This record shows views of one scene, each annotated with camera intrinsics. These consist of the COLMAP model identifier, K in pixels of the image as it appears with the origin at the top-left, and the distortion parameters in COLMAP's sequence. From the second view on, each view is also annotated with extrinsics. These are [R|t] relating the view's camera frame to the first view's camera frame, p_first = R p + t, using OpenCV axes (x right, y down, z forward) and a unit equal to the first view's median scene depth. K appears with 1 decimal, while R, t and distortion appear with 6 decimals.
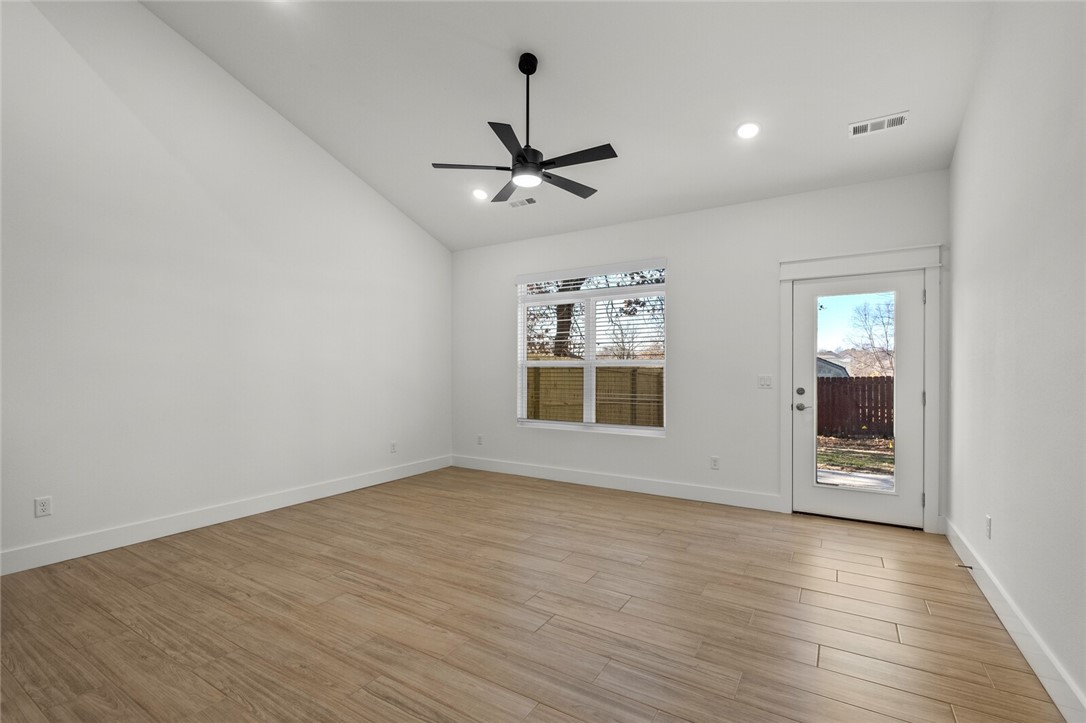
lens RADIAL K [[488.5, 0, 548.6], [0, 488.5, 370.2], [0, 0, 1]] dist [0.002545, -0.001028]
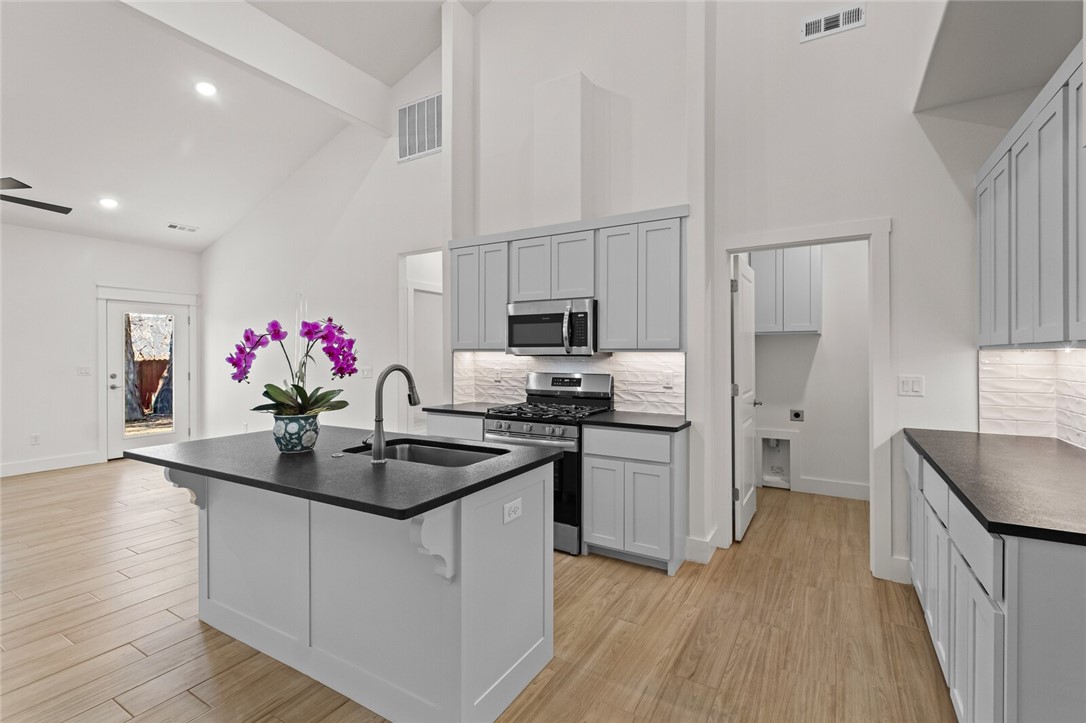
lens RADIAL K [[491.4, 0, 549.2], [0, 491.4, 354.8], [0, 0, 1]] dist [-0.000452, -0.000272]
pose [[-0.025100, -0.004425, 0.999675, -0.998281], [0.003675, 0.999983, 0.004519, -0.023148], [-0.999678, 0.003787, -0.025083, -0.272349]]
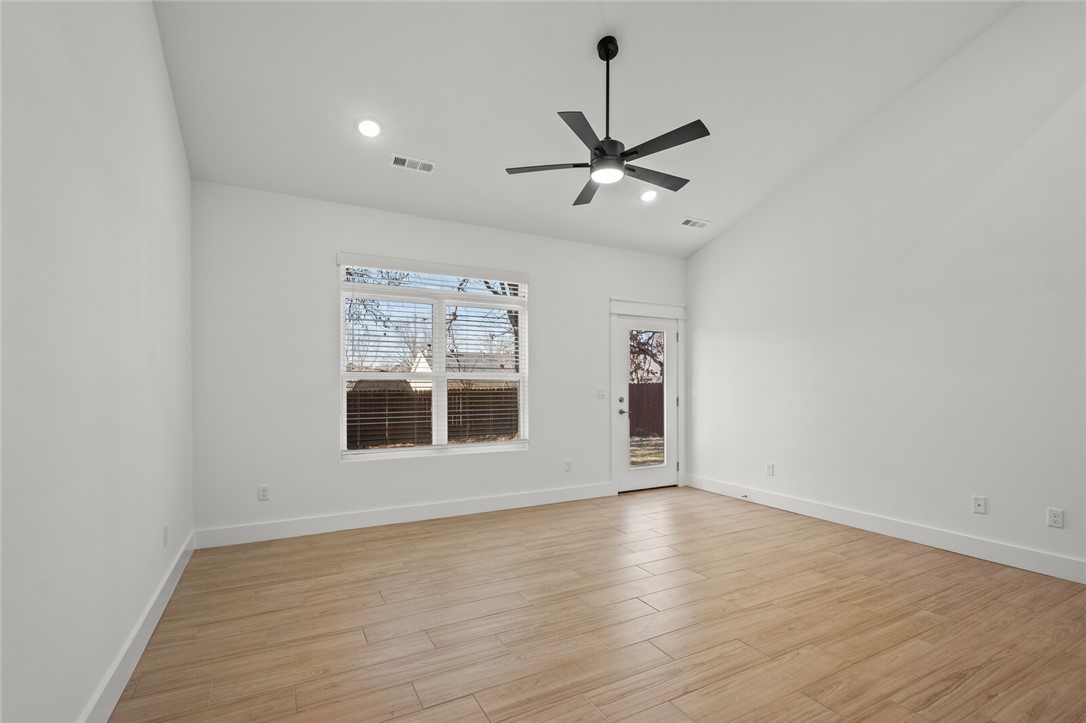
lens RADIAL K [[488.5, 0, 548.6], [0, 488.5, 370.2], [0, 0, 1]] dist [0.002545, -0.001028]
pose [[0.503154, 0.023744, 0.863870, -0.724913], [-0.001085, 0.999639, -0.026843, -0.000192], [-0.864196, 0.012569, 0.502998, 0.513356]]
